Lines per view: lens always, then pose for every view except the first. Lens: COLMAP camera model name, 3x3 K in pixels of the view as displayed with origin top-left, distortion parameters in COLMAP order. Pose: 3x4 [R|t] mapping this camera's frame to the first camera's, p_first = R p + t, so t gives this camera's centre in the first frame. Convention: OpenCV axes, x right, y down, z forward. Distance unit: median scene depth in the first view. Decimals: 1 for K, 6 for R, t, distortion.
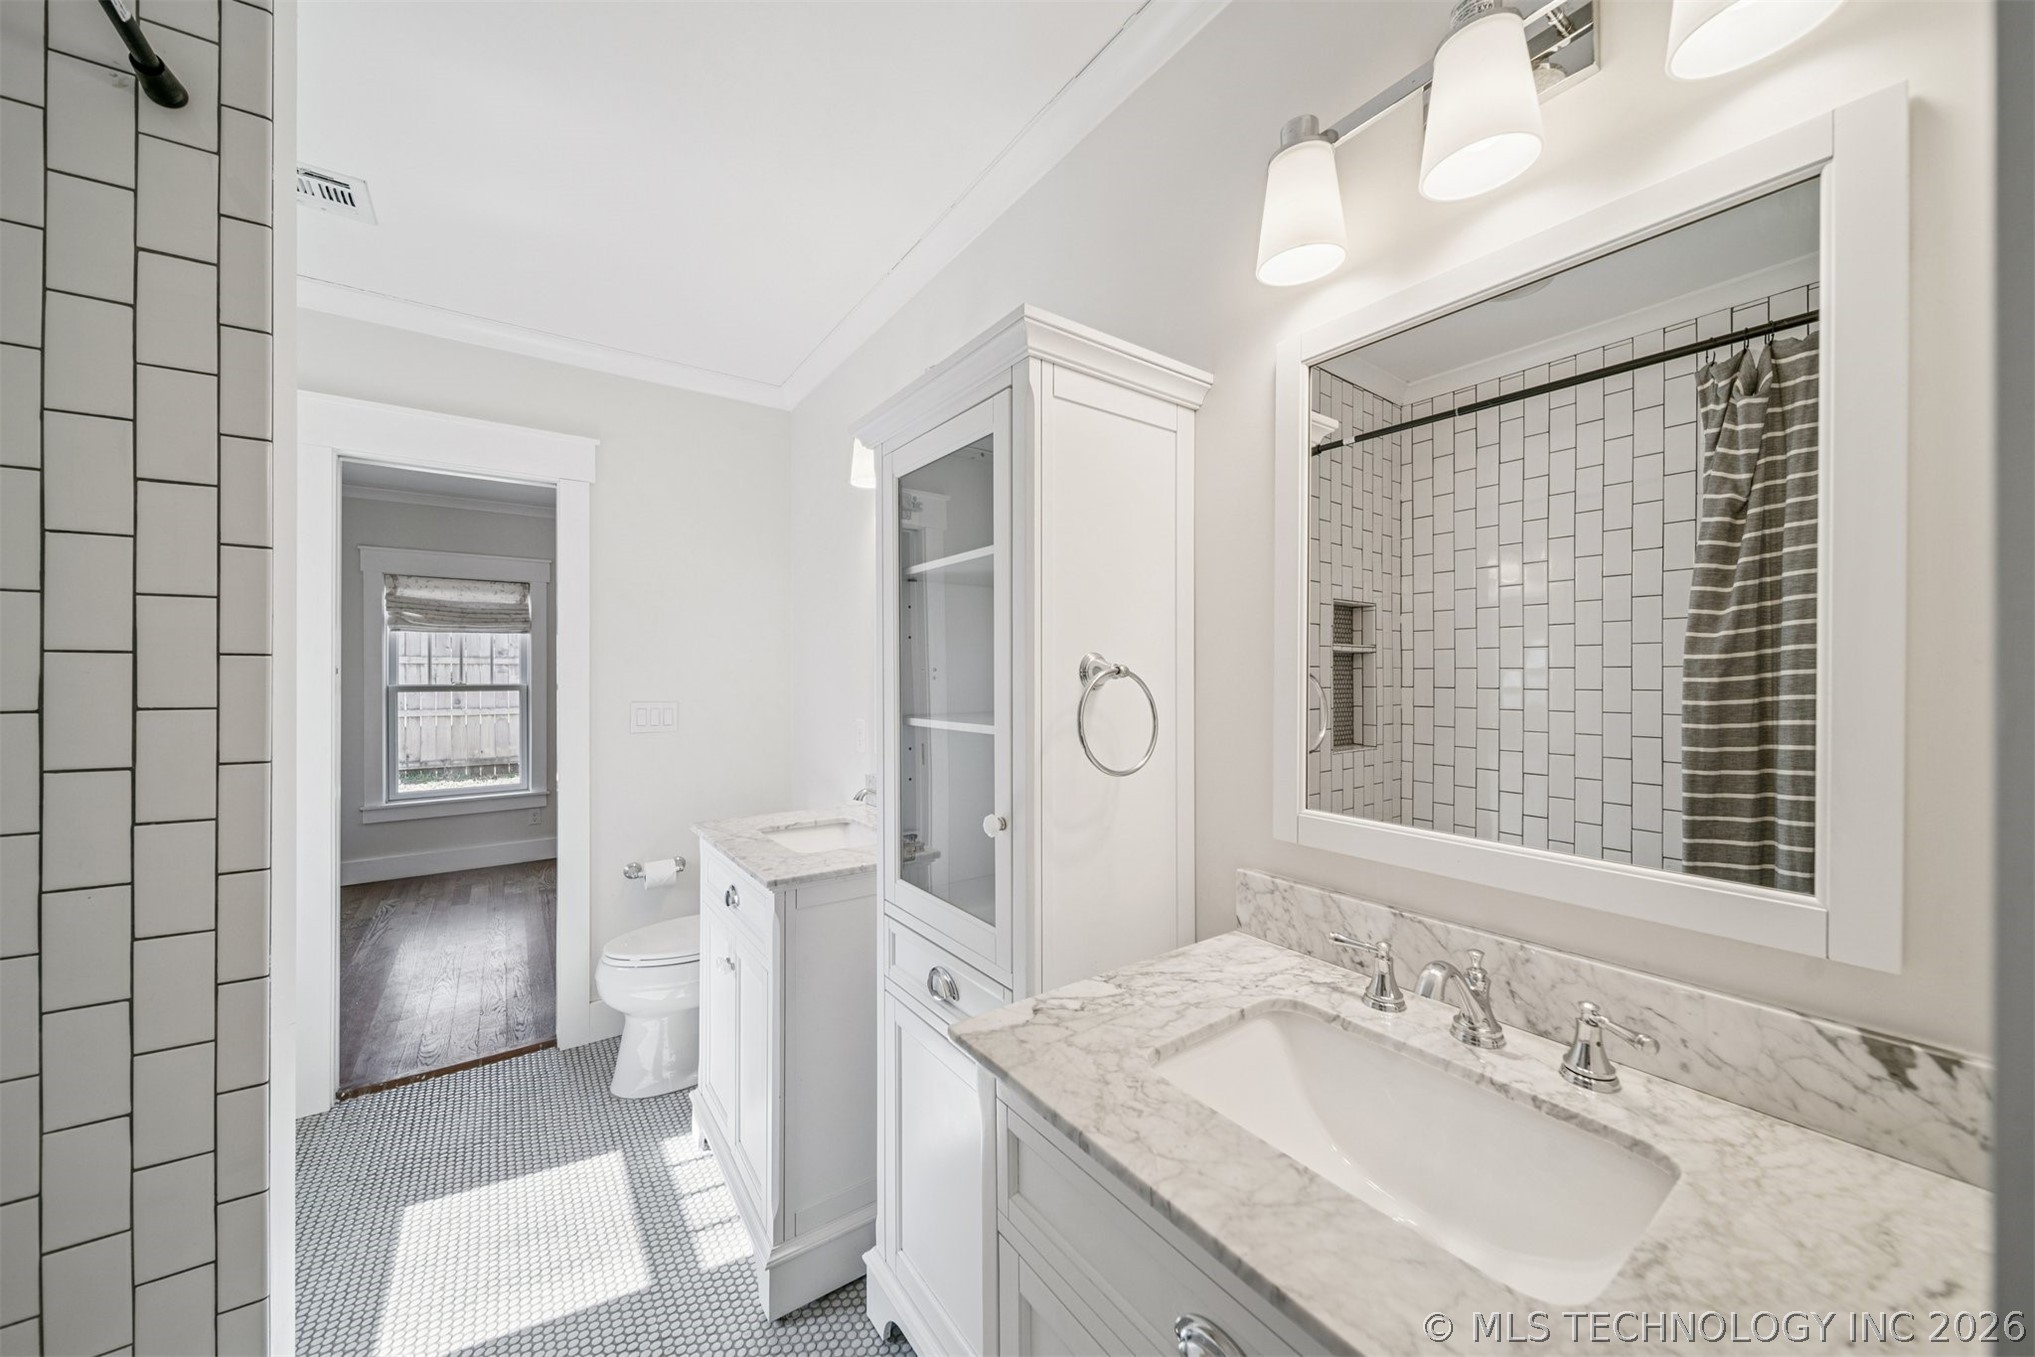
lens RADIAL K [[709.5, 0, 1021.7], [0, 709.5, 668.6], [0, 0, 1]] dist [0.000403, -0.000011]
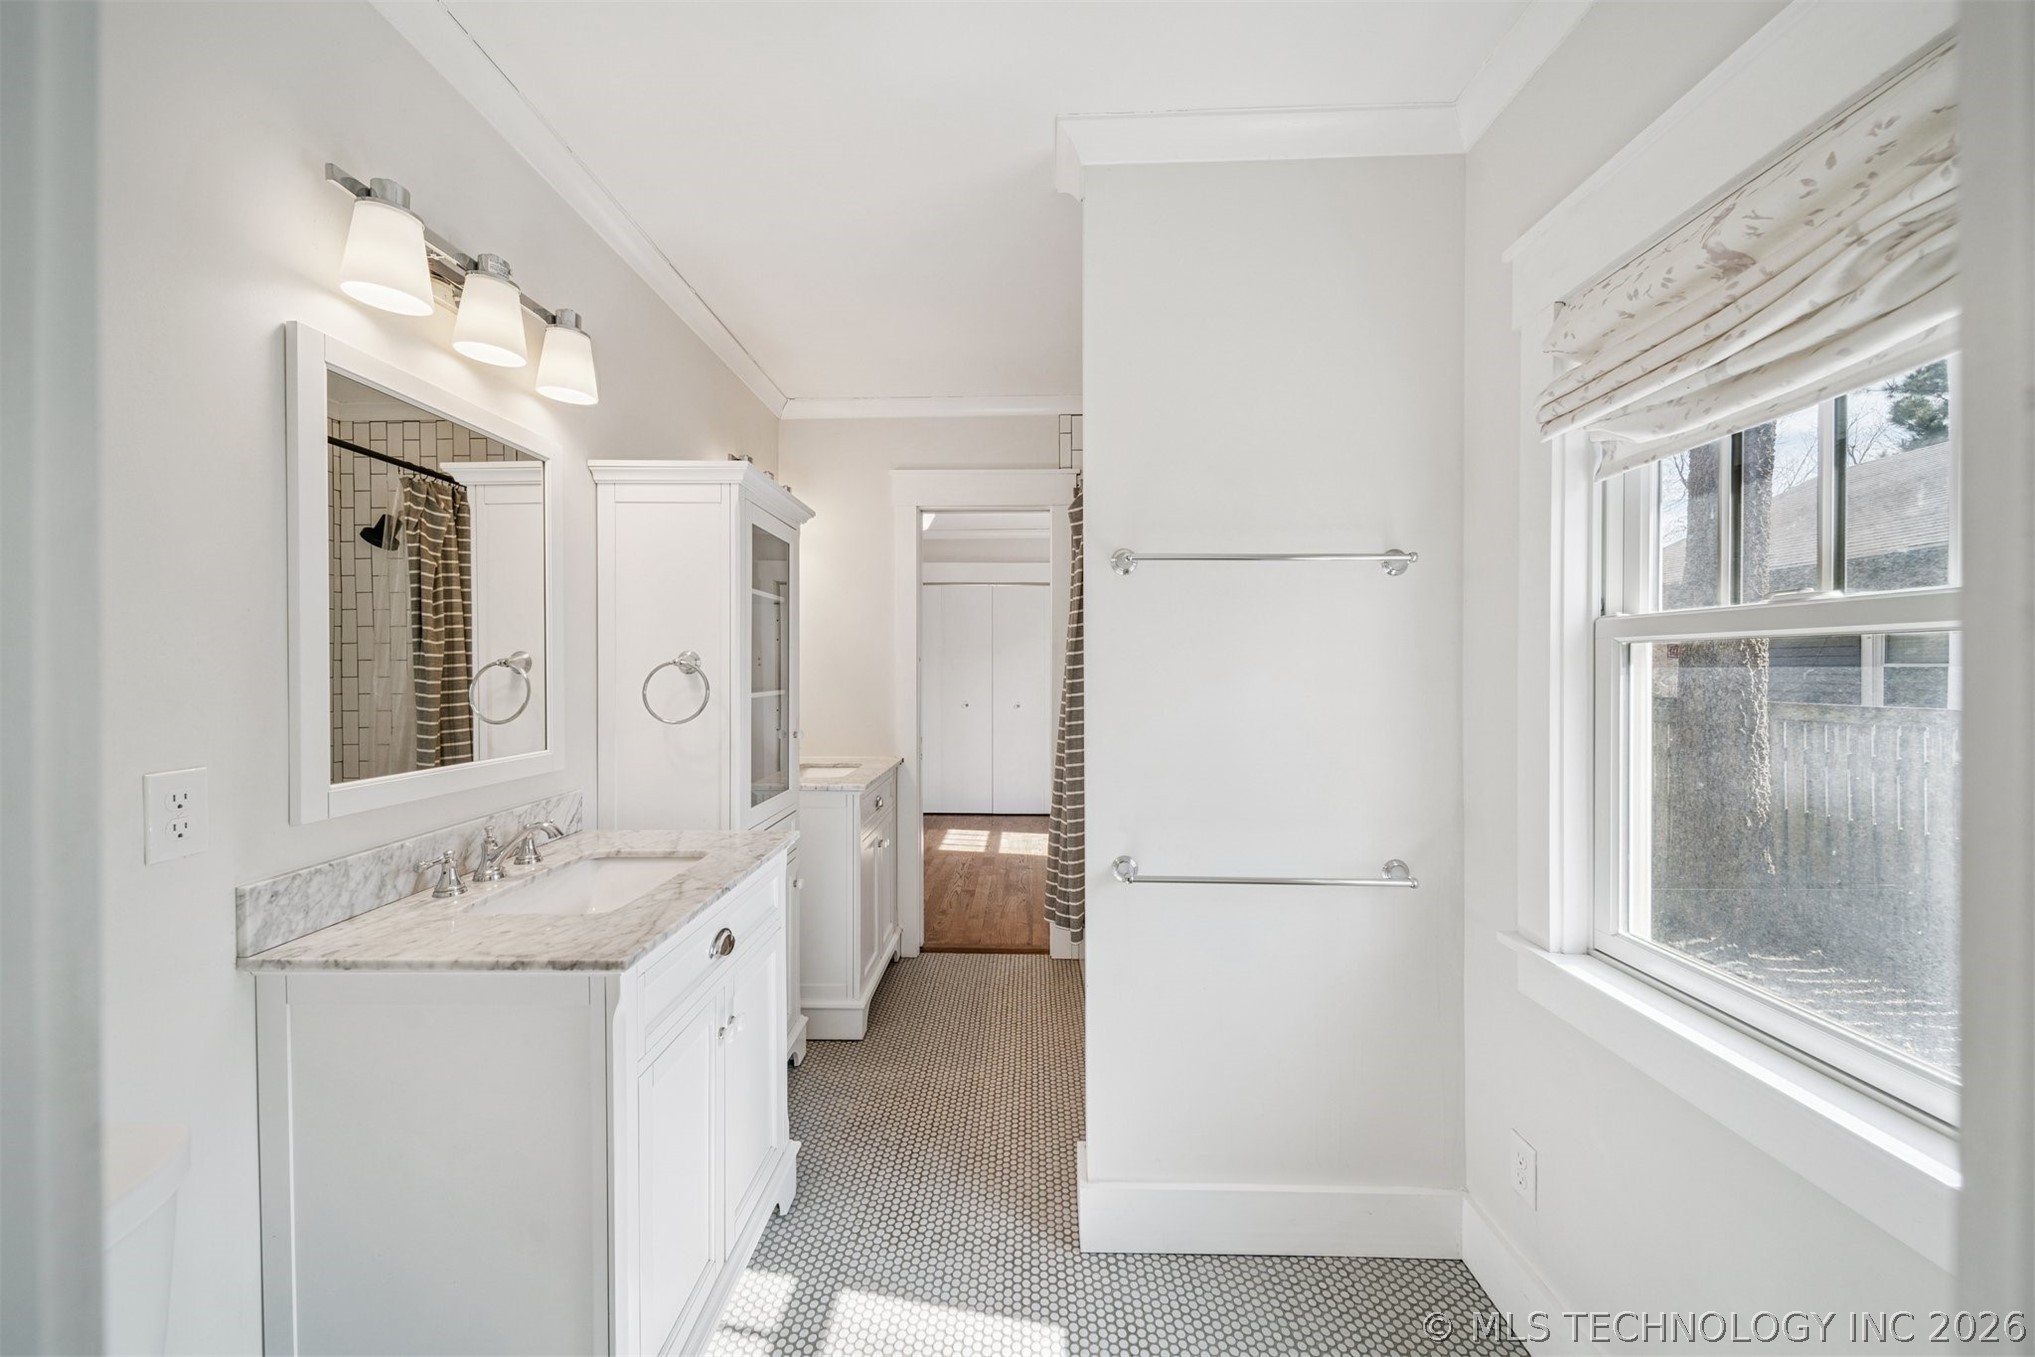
lens RADIAL K [[725.3, 0, 1012.9], [0, 725.3, 665.3], [0, 0, 1]] dist [0.000741, -0.000017]
pose [[-0.795257, 0.005592, 0.606246, -1.269023], [-0.002270, 0.999923, -0.012201, 0.026083], [-0.606268, -0.011079, -0.795183, 1.594920]]
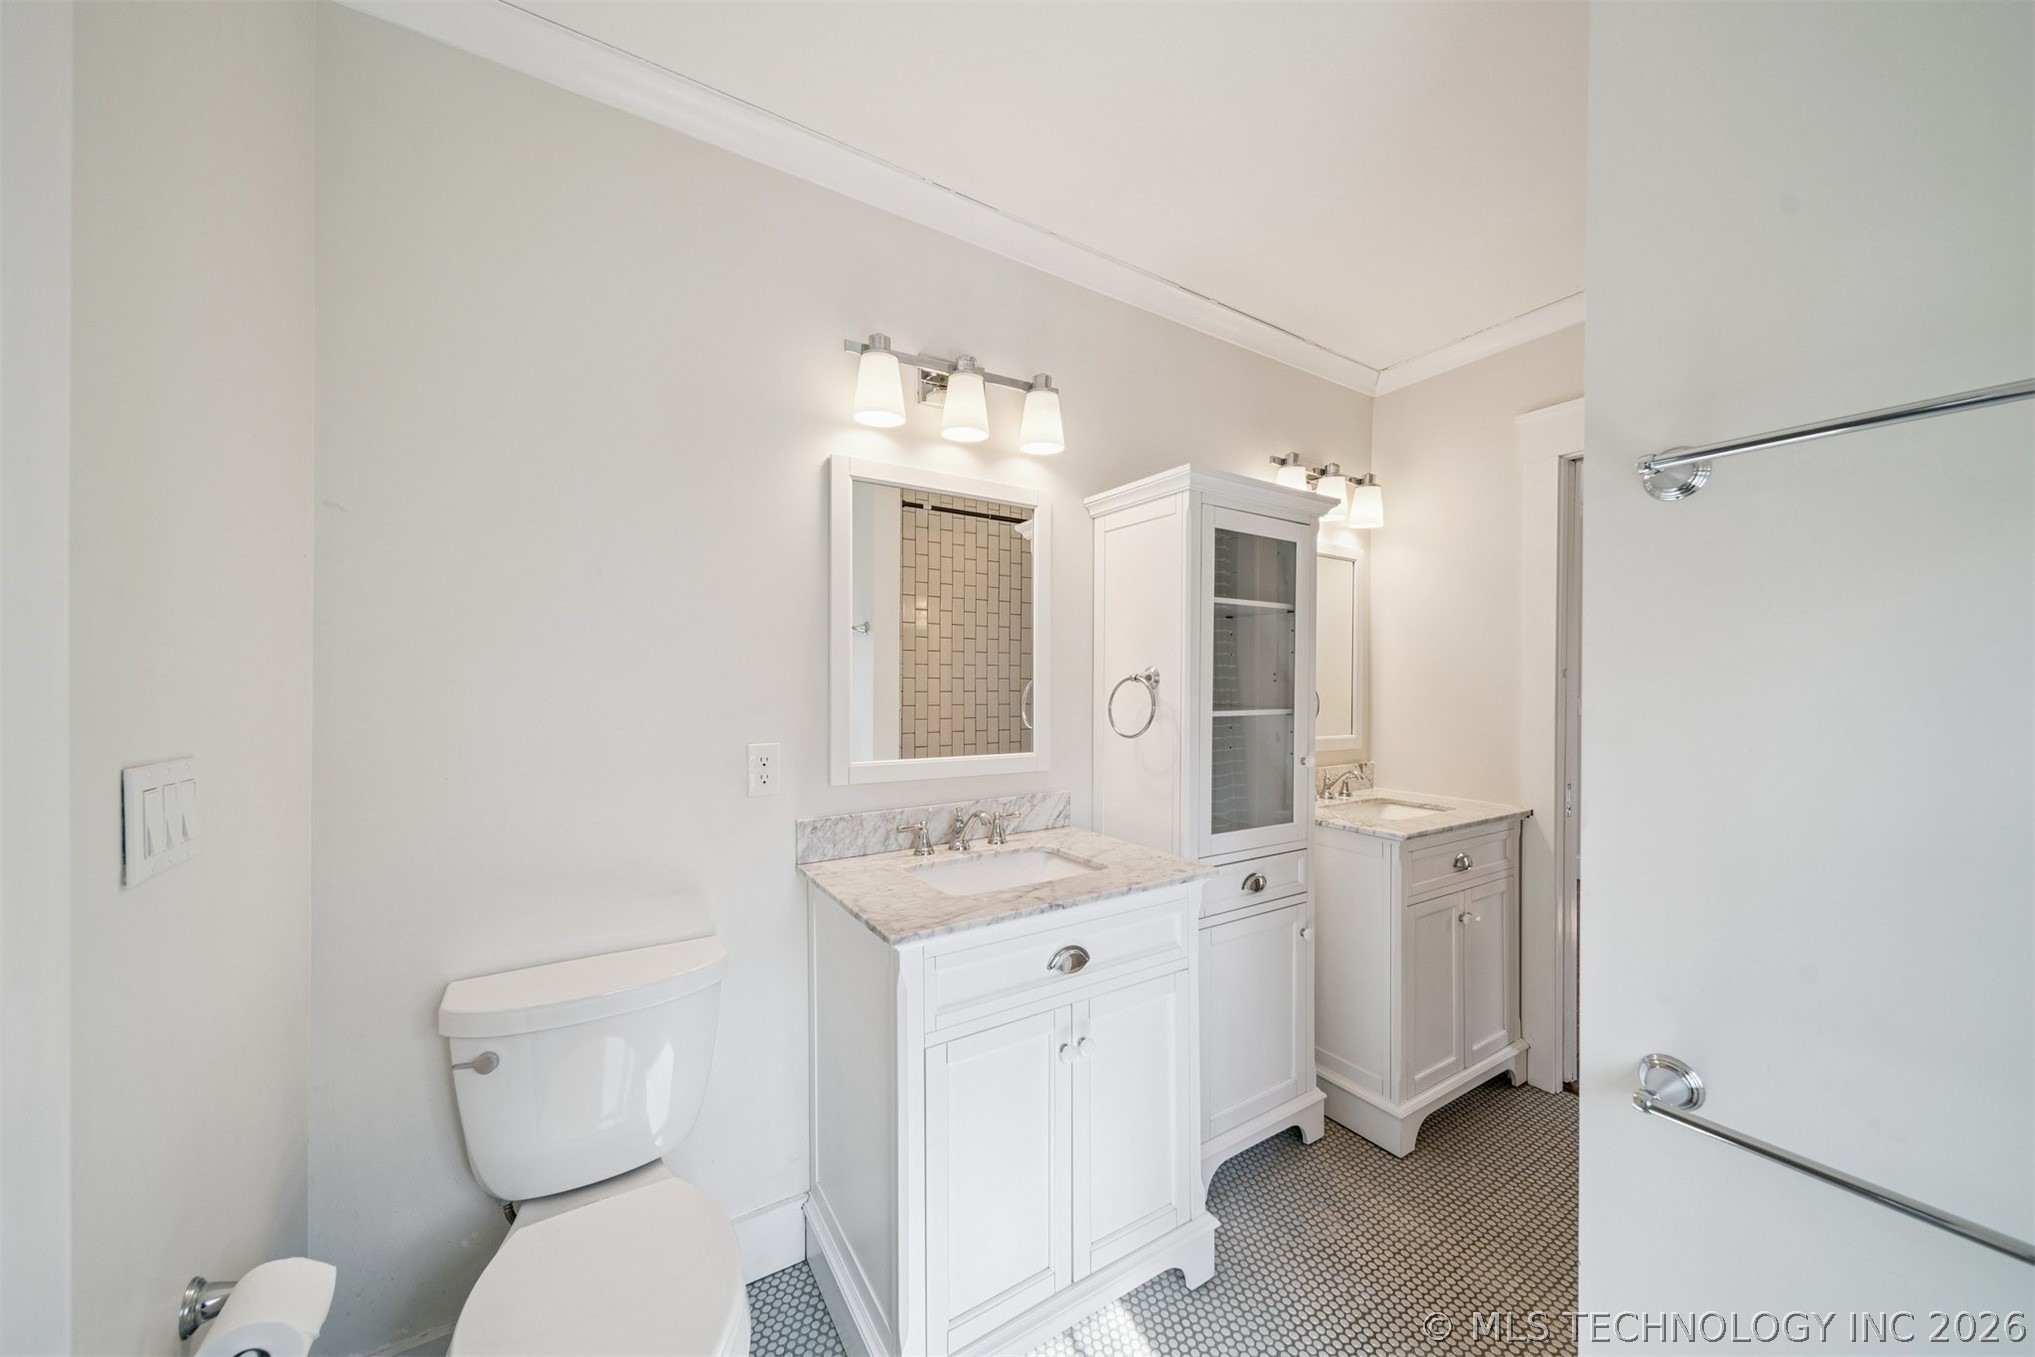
lens RADIAL K [[715.0, 0, 1002.3], [0, 715.0, 684.4], [0, 0, 1]] dist [0.007422, -0.000072]
pose [[0.070934, 0.000546, 0.997481, -1.322943], [-0.013256, 0.999912, 0.000395, 0.020833], [-0.997393, -0.013250, 0.070935, 1.128114]]
